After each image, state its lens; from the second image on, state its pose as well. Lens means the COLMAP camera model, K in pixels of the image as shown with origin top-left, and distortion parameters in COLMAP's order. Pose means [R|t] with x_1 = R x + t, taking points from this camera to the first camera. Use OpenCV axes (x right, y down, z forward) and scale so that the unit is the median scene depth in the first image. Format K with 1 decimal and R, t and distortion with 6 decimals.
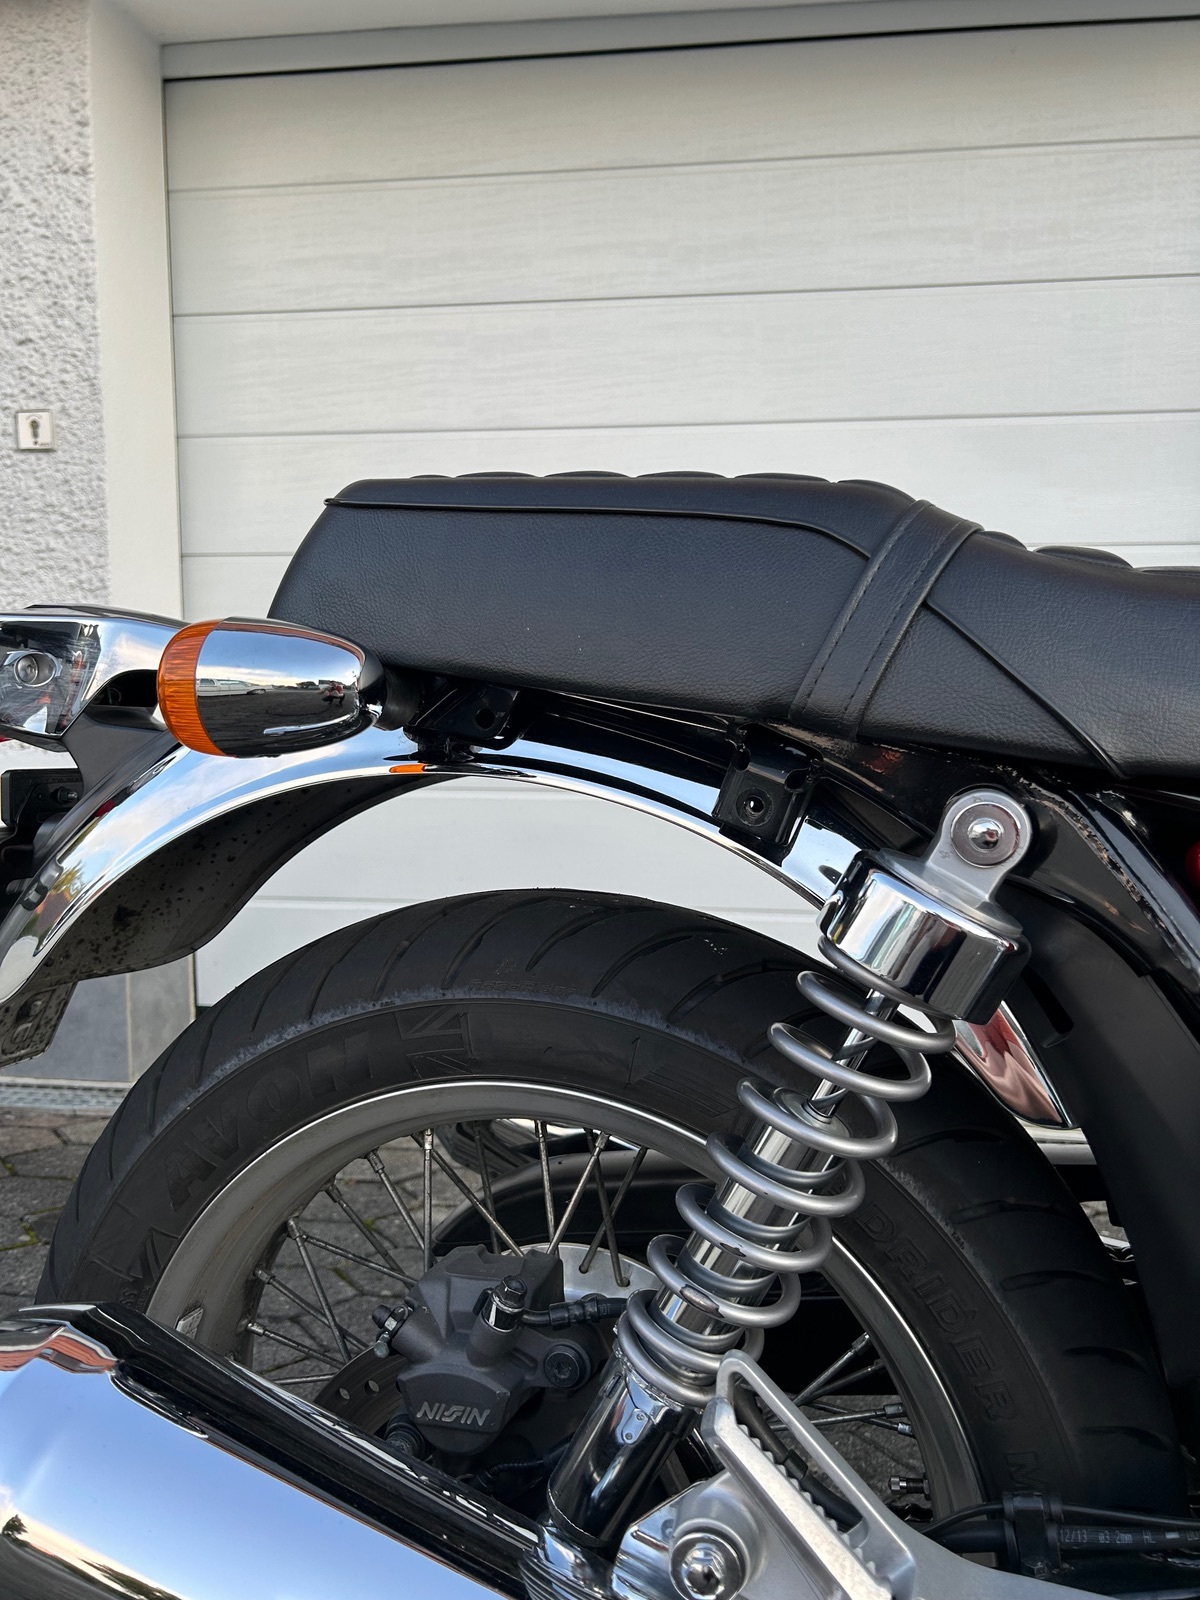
lens RADIAL K [[1220.1, 0, 596.4], [0, 1220.1, 803.0], [0, 0, 1]] dist [0.051979, -0.069851]
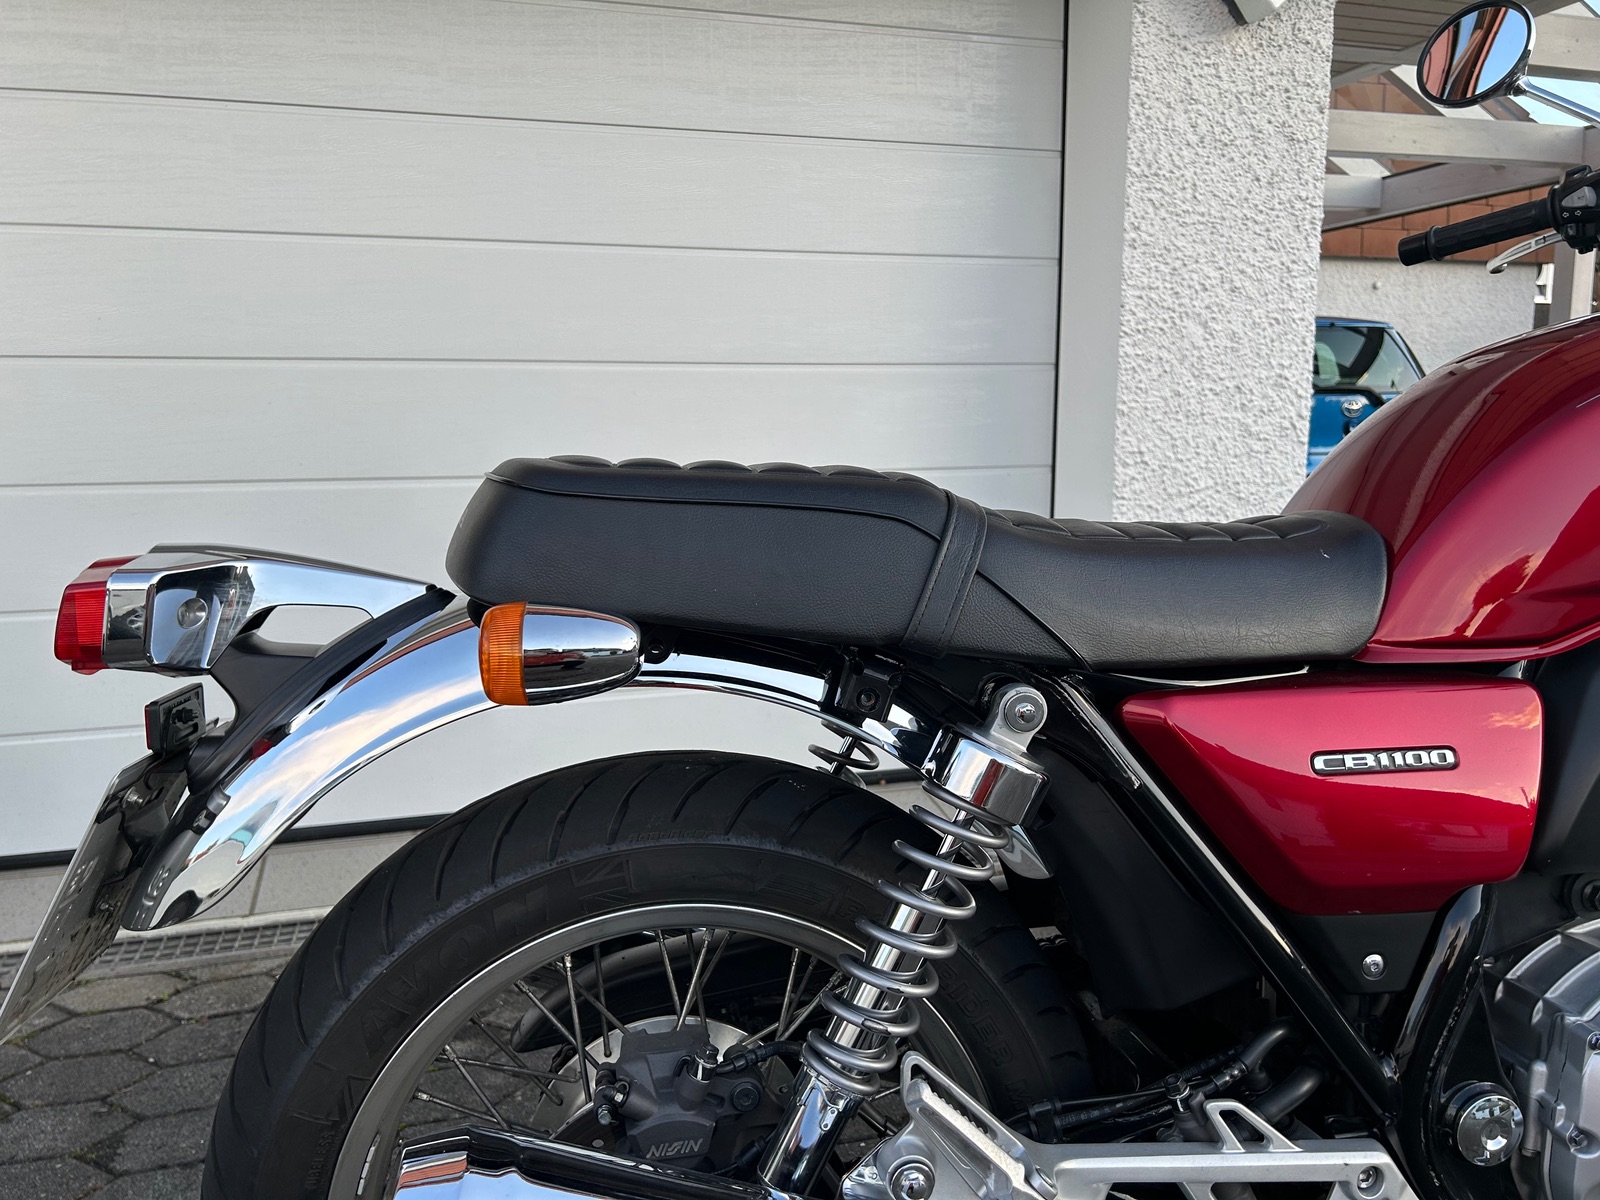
lens RADIAL K [[1220.1, 0, 809.0], [0, 1220.1, 595.0], [0, 0, 1]] dist [0.051979, -0.069851]
pose [[0.908416, -0.065446, 0.412914, -0.504059], [0.051887, 0.997684, 0.043978, -0.179379], [-0.414836, -0.018526, 0.909708, -0.312585]]
